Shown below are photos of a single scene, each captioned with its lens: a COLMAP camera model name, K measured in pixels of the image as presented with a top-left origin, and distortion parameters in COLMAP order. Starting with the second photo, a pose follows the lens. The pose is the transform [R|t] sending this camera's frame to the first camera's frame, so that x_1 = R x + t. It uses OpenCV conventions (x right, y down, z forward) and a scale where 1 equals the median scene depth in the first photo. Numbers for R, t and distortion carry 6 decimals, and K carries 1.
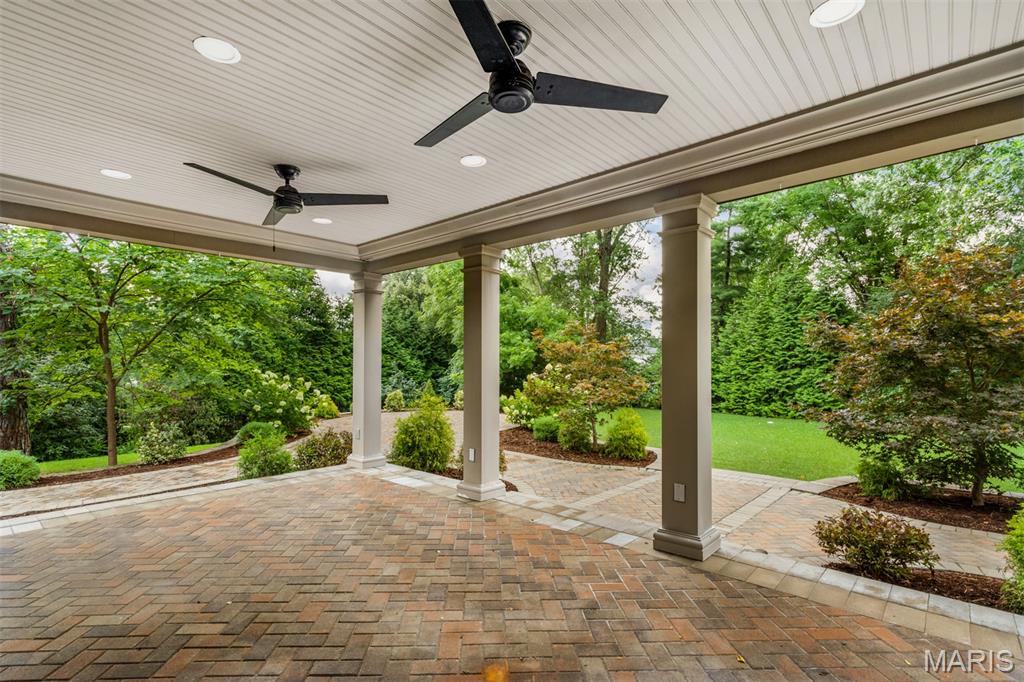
lens RADIAL K [[508.5, 0, 514.7], [0, 508.5, 375.5], [0, 0, 1]] dist [0.000135, -0.000125]
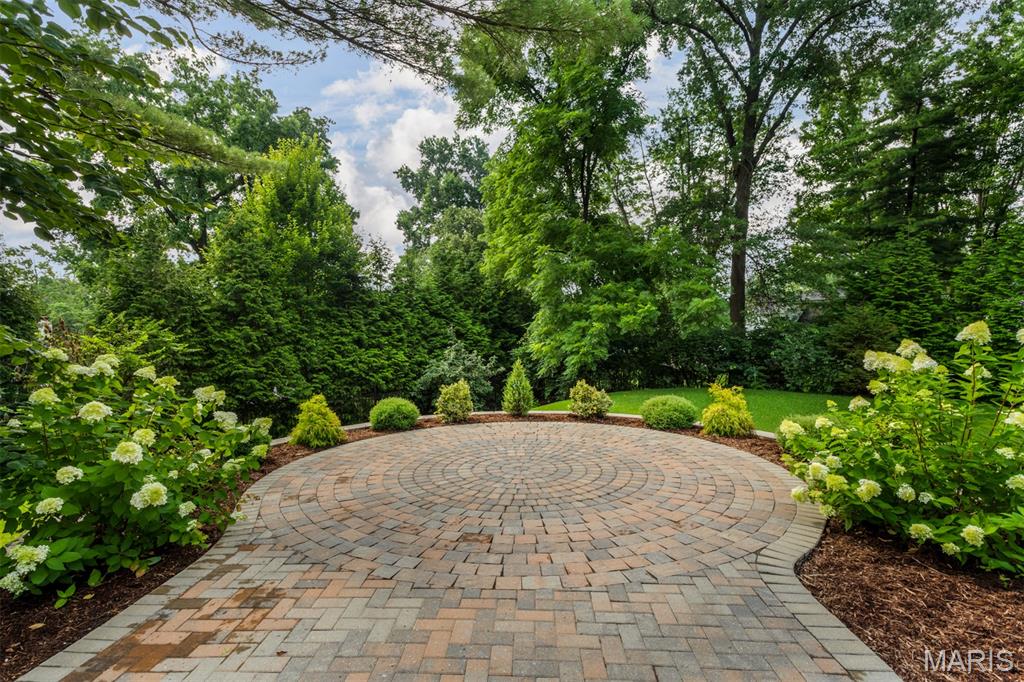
lens RADIAL K [[503.9, 0, 507.2], [0, 503.9, 374.9], [0, 0, 1]] dist [0.003065, 0.000355]
pose [[0.992969, -0.002776, -0.118342, -0.083796], [0.010448, 0.997879, 0.064254, -0.006682], [0.117912, -0.065038, 0.990892, 0.340741]]
